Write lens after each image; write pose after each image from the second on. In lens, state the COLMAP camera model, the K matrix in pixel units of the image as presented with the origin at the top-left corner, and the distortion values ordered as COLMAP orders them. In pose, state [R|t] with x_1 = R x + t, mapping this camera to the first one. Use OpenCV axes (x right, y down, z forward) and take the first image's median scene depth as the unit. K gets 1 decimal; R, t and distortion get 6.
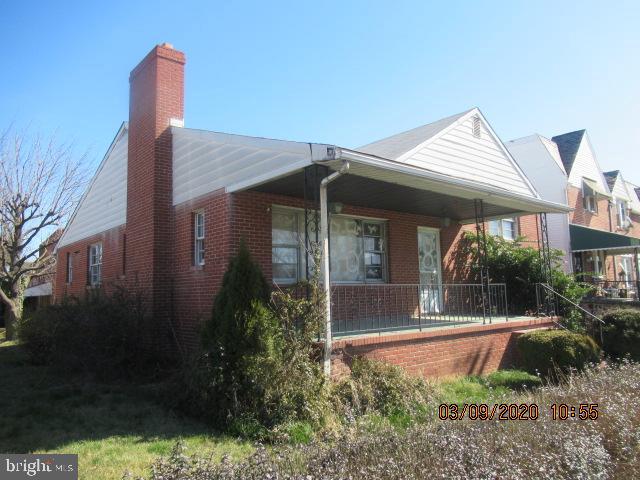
lens RADIAL K [[479.5, 0, 321.3], [0, 479.5, 242.3], [0, 0, 1]] dist [0.006563, 0.002149]
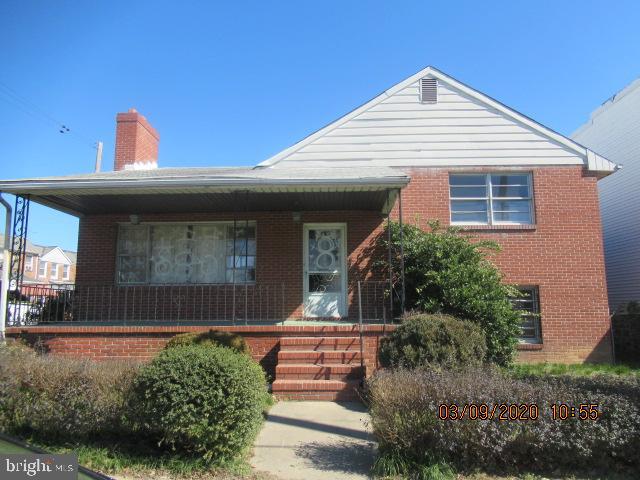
lens RADIAL K [[479.5, 0, 321.3], [0, 479.5, 237.7], [0, 0, 1]] dist [0.006563, 0.002149]
pose [[0.725446, -0.082226, -0.683349, 0.814583], [0.060475, 0.996613, -0.055720, 0.045595], [0.685617, -0.000904, 0.727962, 0.325486]]
